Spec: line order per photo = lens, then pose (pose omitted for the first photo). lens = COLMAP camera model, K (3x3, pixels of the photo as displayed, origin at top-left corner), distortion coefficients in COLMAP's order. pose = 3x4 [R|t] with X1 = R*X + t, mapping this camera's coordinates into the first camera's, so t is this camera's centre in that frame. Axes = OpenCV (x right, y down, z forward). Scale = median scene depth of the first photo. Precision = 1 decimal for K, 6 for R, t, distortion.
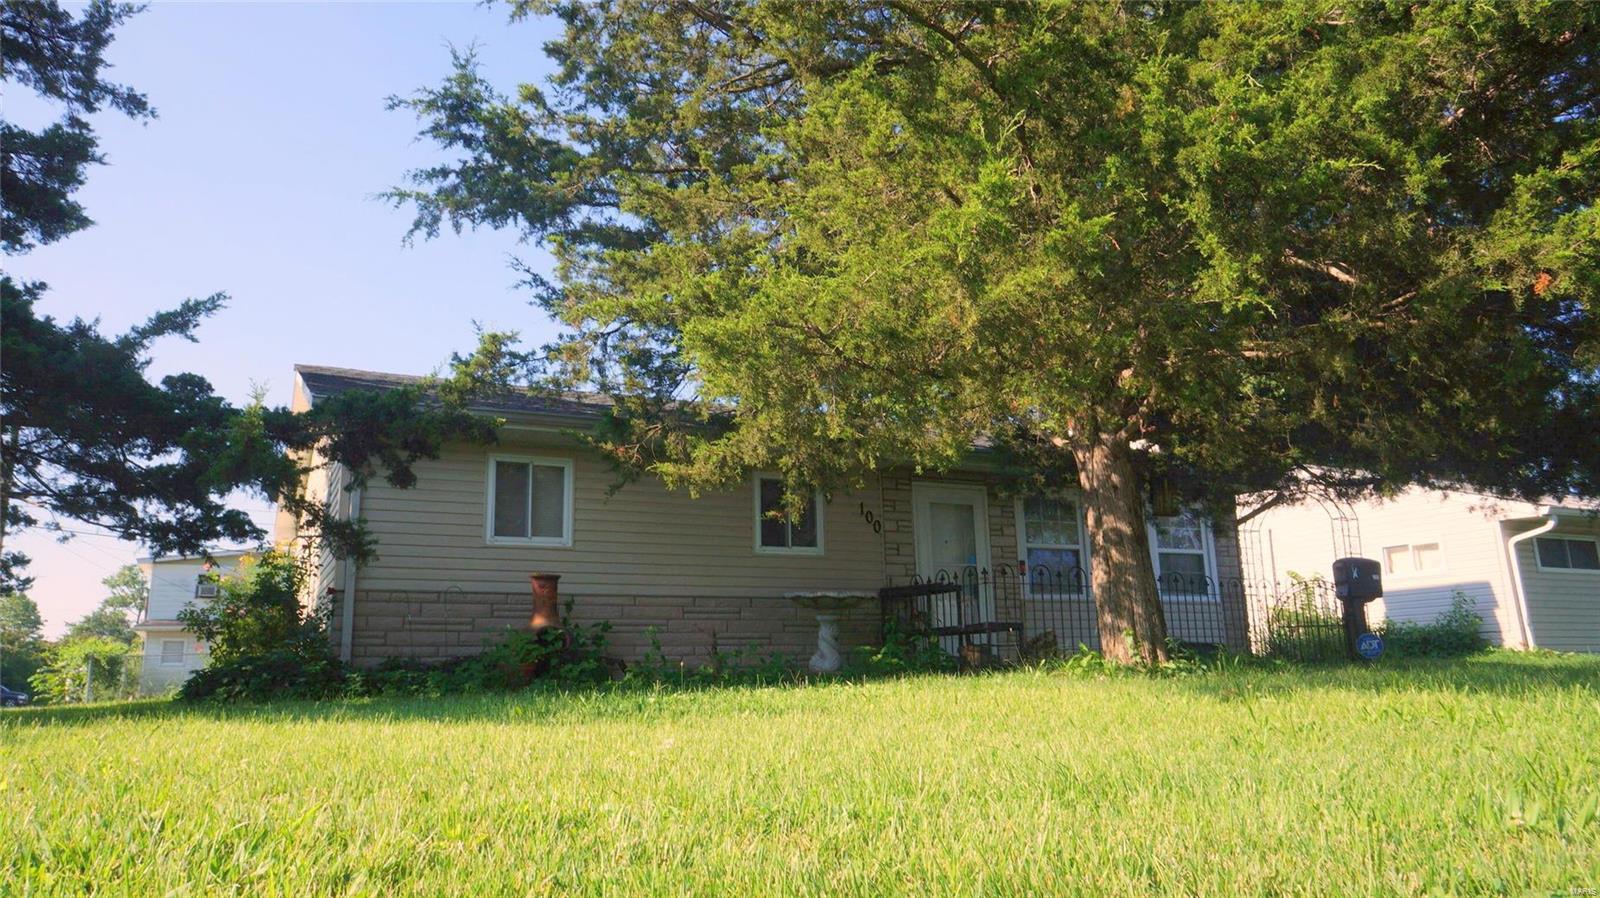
lens RADIAL K [[1080.3, 0, 755.8], [0, 1080.3, 455.3], [0, 0, 1]] dist [-0.042354, 0.070169]
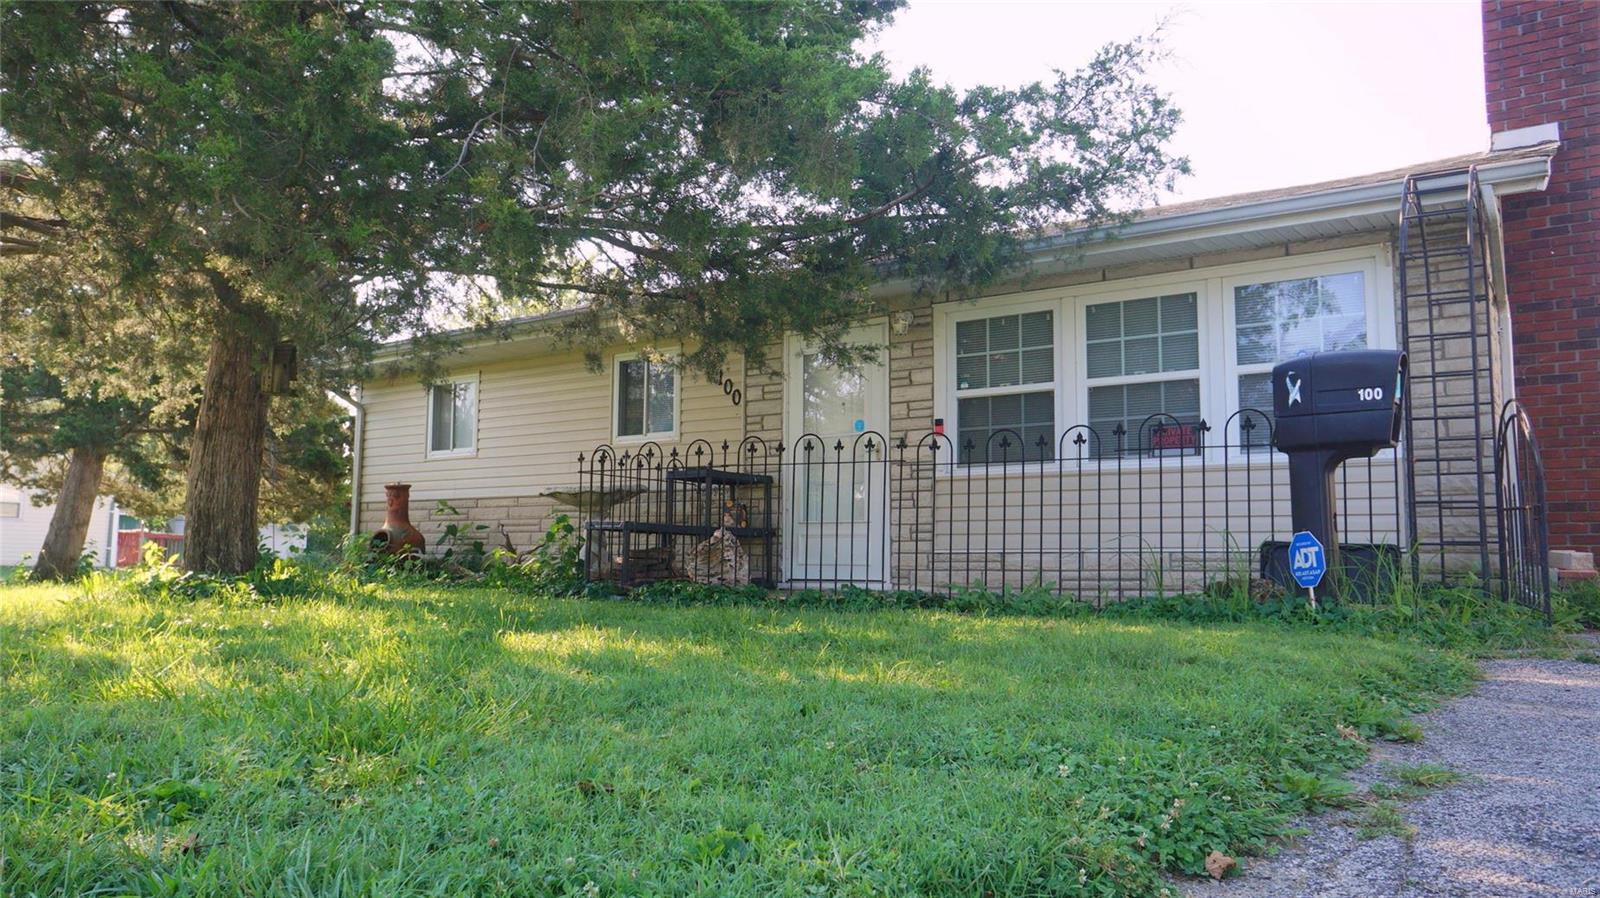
lens RADIAL K [[1080.3, 0, 755.8], [0, 1080.3, 455.3], [0, 0, 1]] dist [-0.042354, 0.070169]
pose [[0.522771, -0.059806, -0.850373, 0.973517], [0.157520, 0.987135, 0.027411, 0.108803], [0.837794, -0.148280, 0.525466, 0.724488]]
